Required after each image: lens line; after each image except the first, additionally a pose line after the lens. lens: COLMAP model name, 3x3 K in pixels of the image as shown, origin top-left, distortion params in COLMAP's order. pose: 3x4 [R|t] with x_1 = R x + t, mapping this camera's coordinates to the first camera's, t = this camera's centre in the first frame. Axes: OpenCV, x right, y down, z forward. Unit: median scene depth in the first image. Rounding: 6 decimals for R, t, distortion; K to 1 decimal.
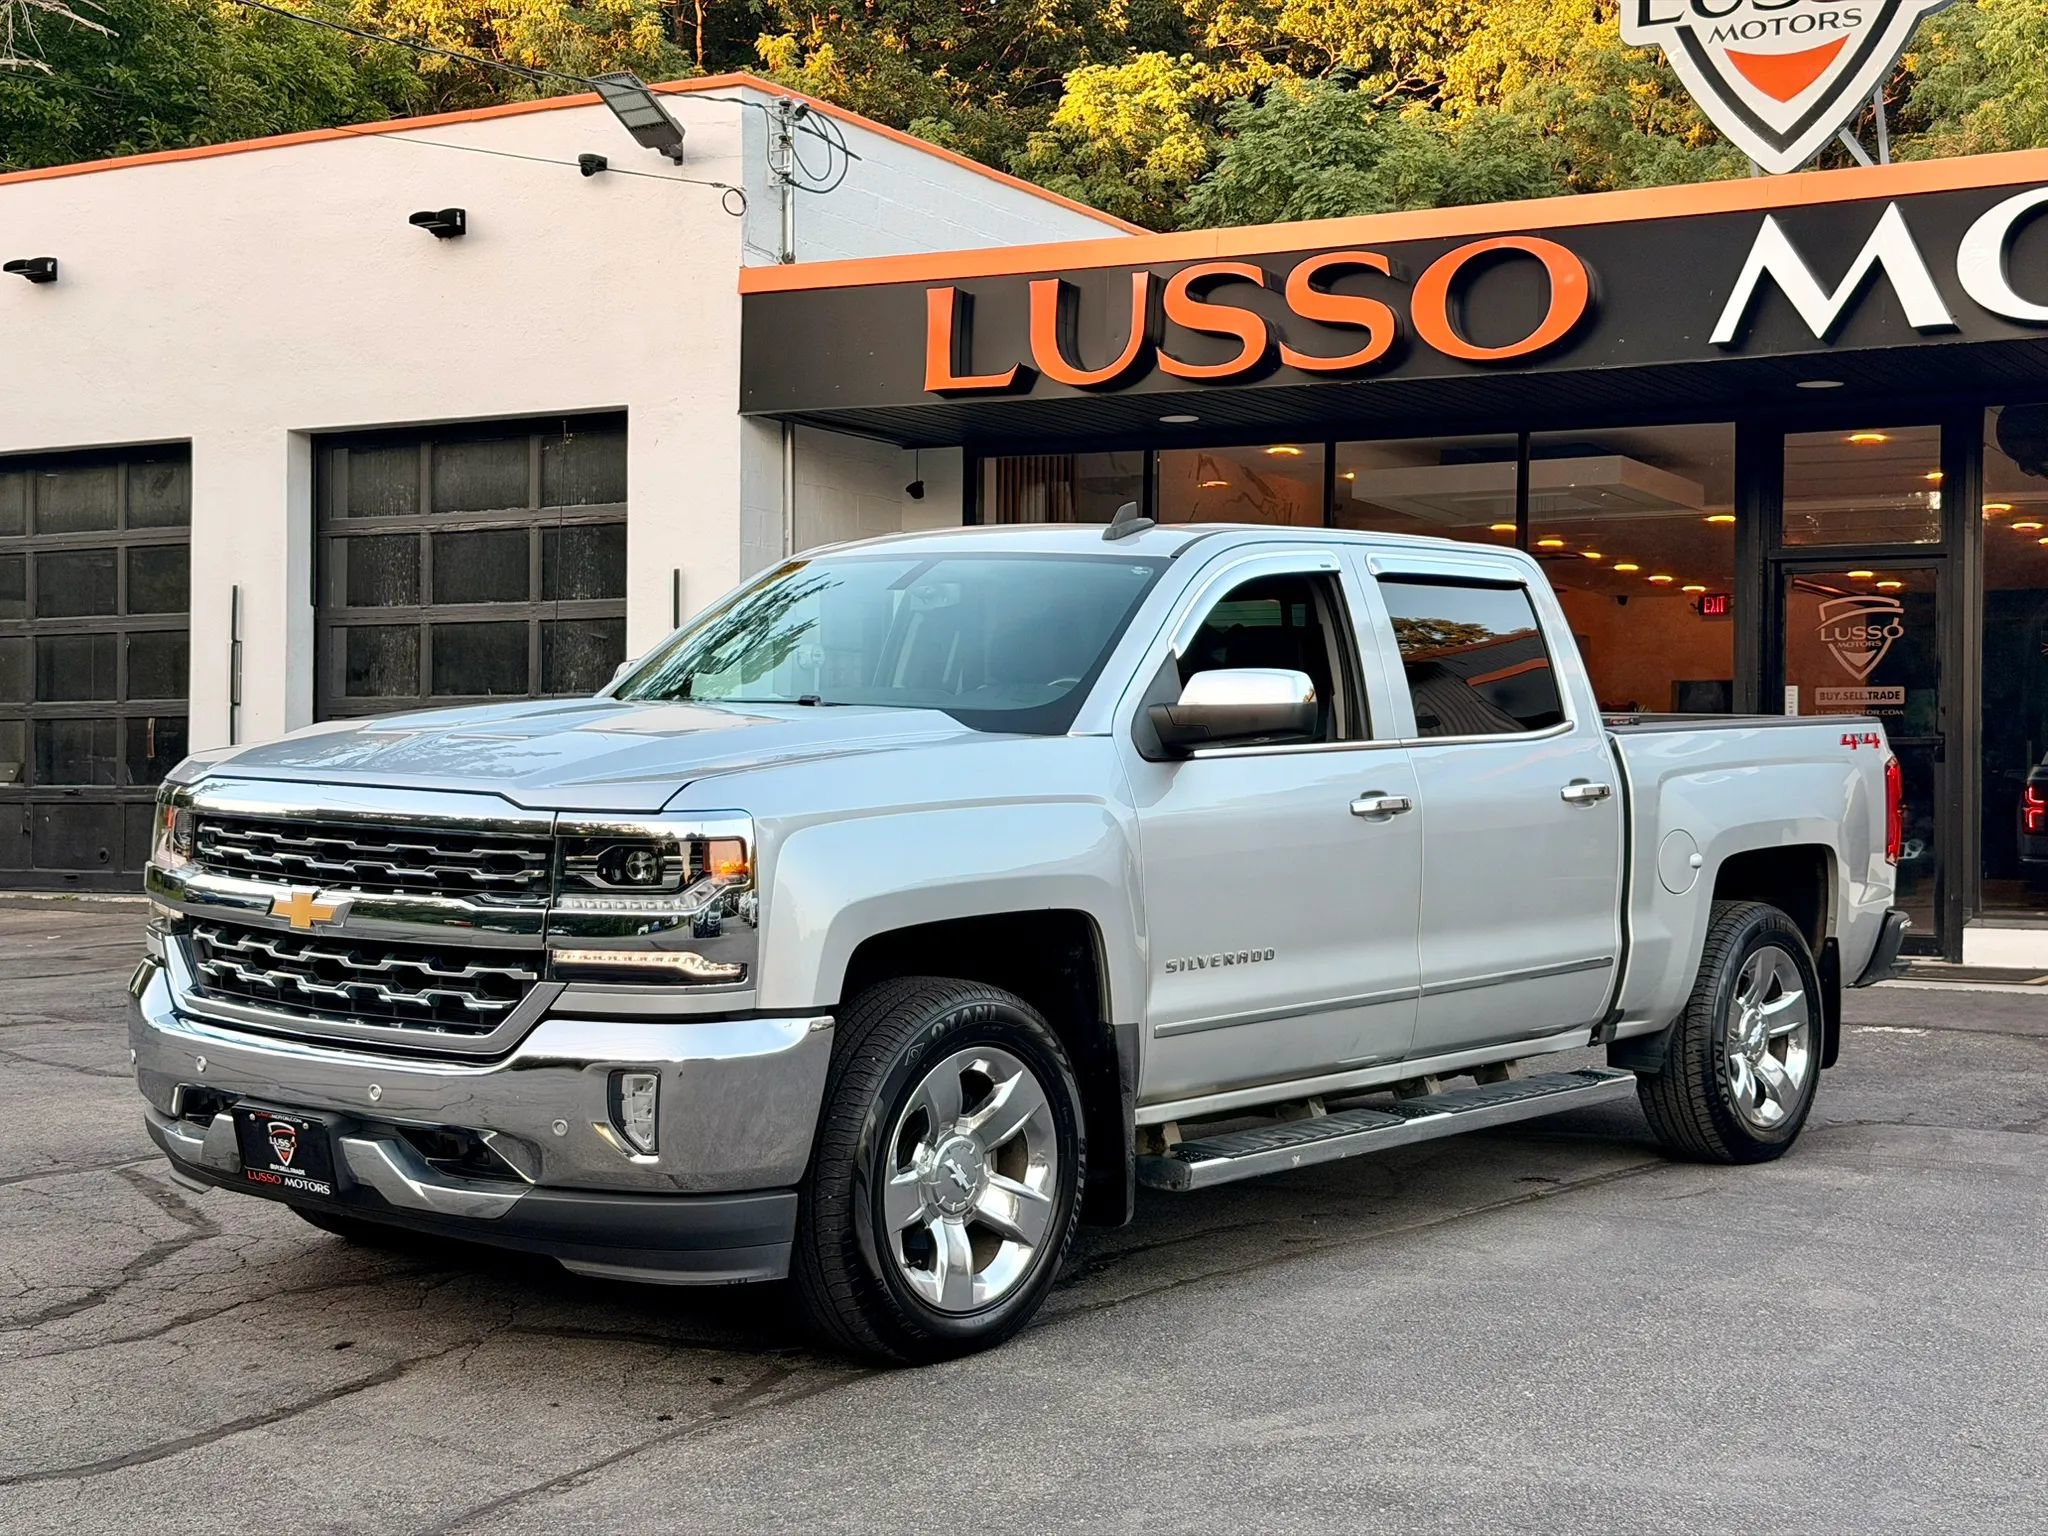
lens RADIAL K [[2881.3, 0, 1018.8], [0, 2881.3, 756.5], [0, 0, 1]] dist [0.096607, 0.000000]
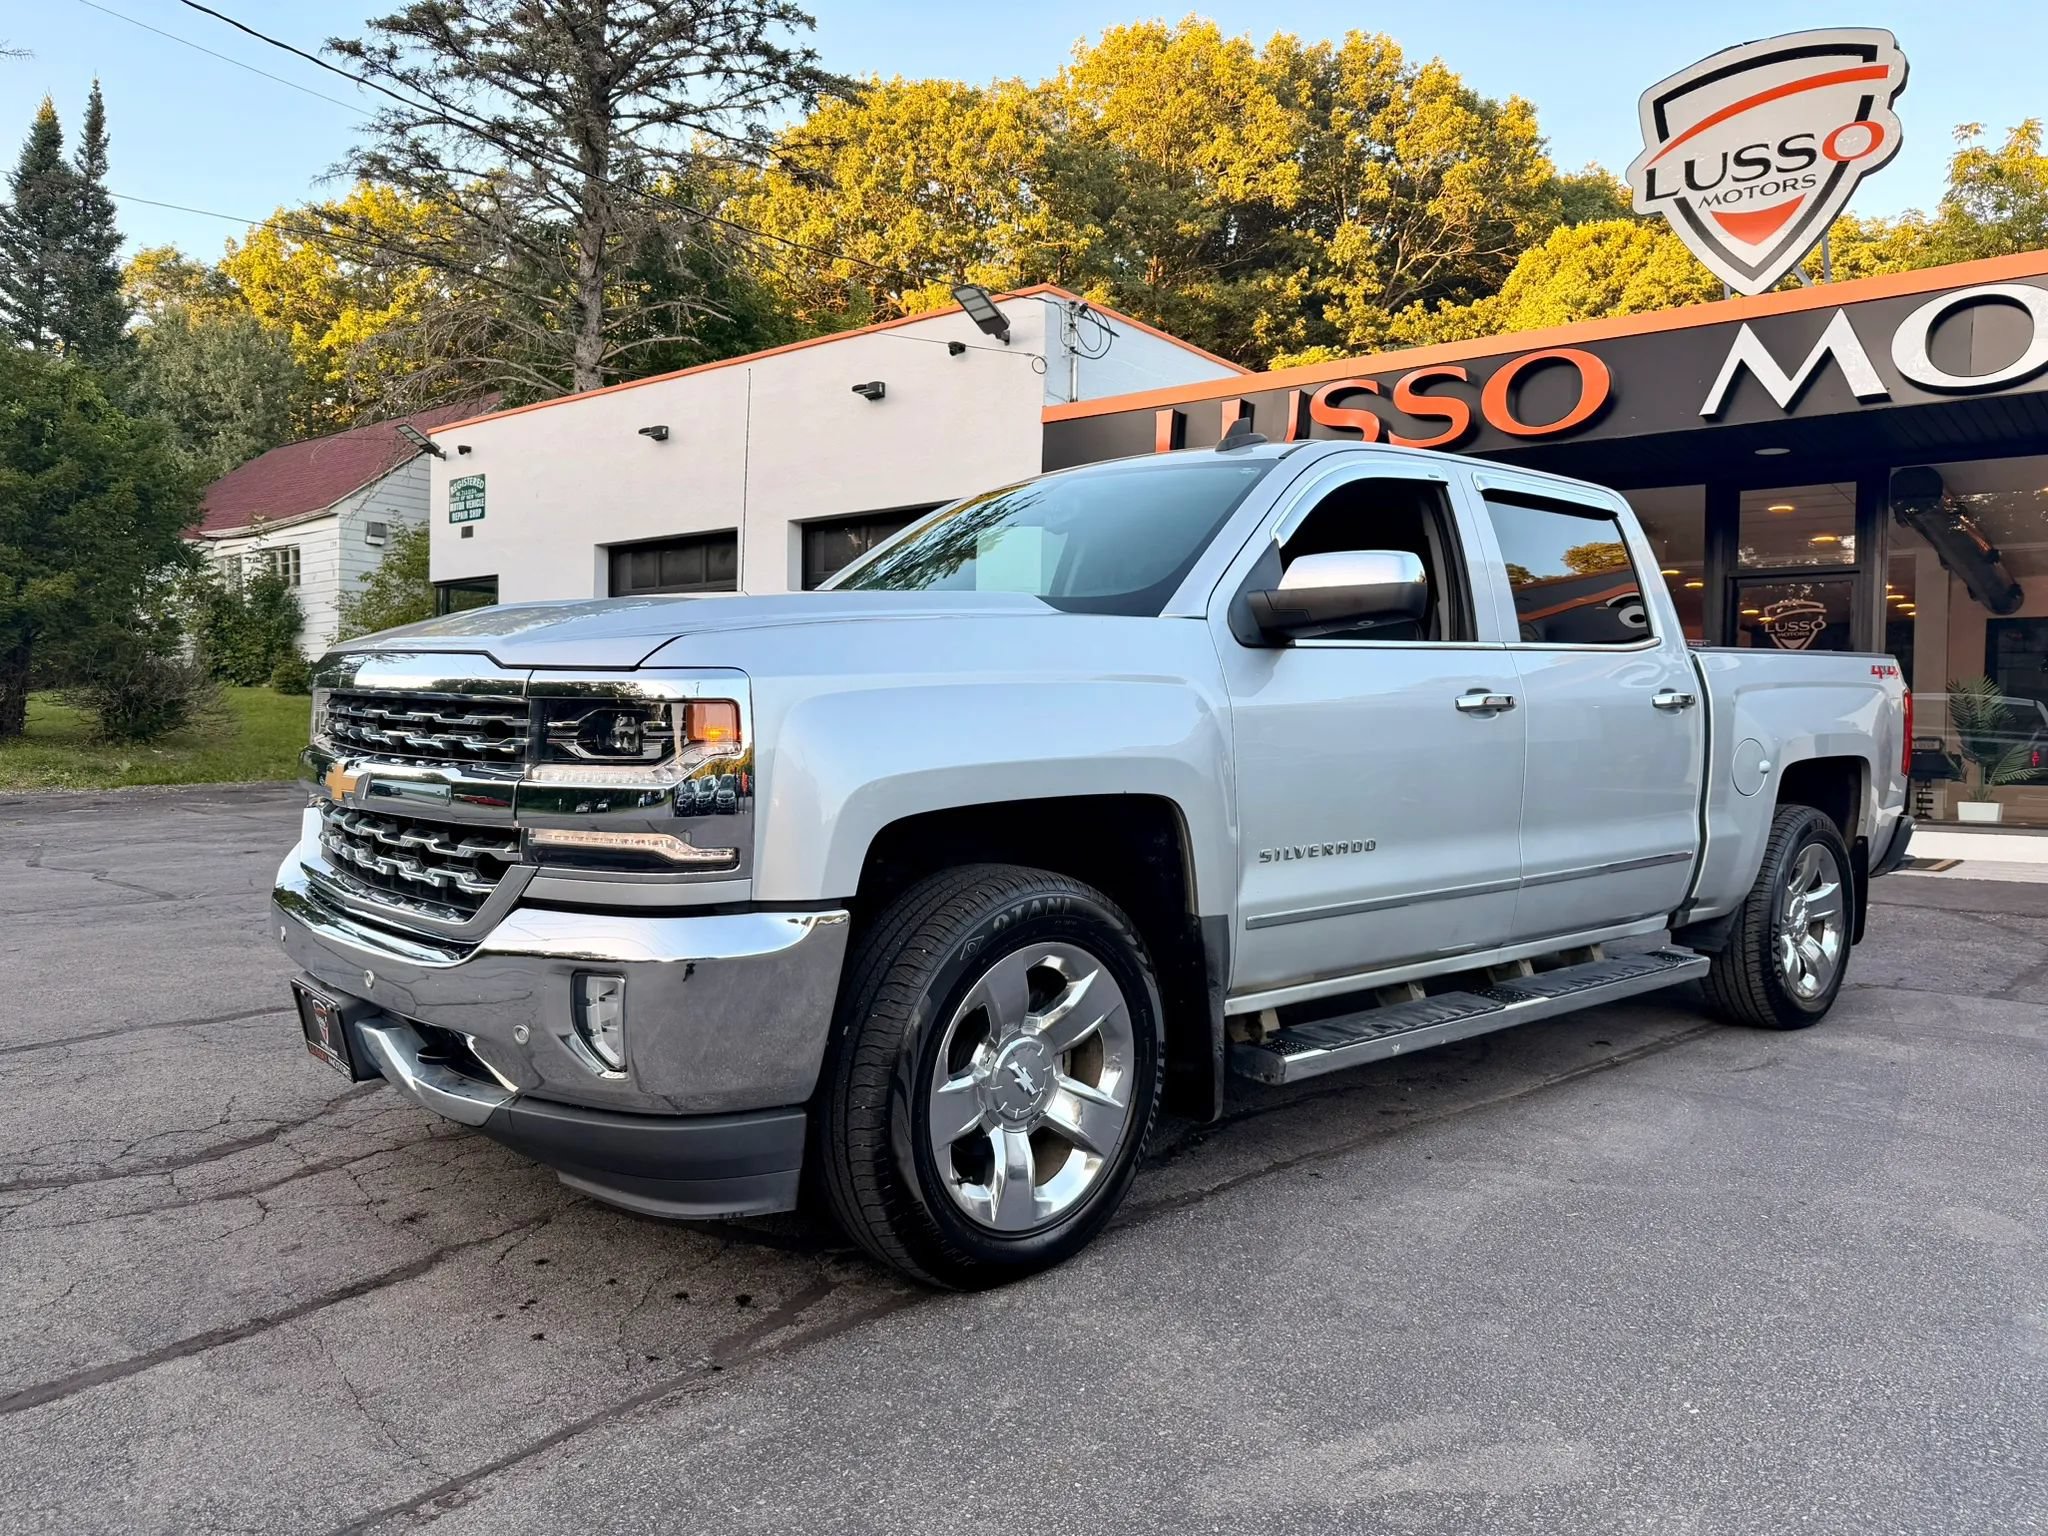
lens RADIAL K [[1459.0, 0, 1011.9], [0, 1459.0, 777.6], [0, 0, 1]] dist [0.019984, -0.042761]
pose [[0.987419, 0.012930, -0.157595, 0.043612], [-0.008039, 0.999467, 0.031630, 0.030123], [0.157920, -0.029965, 0.986997, 0.483115]]
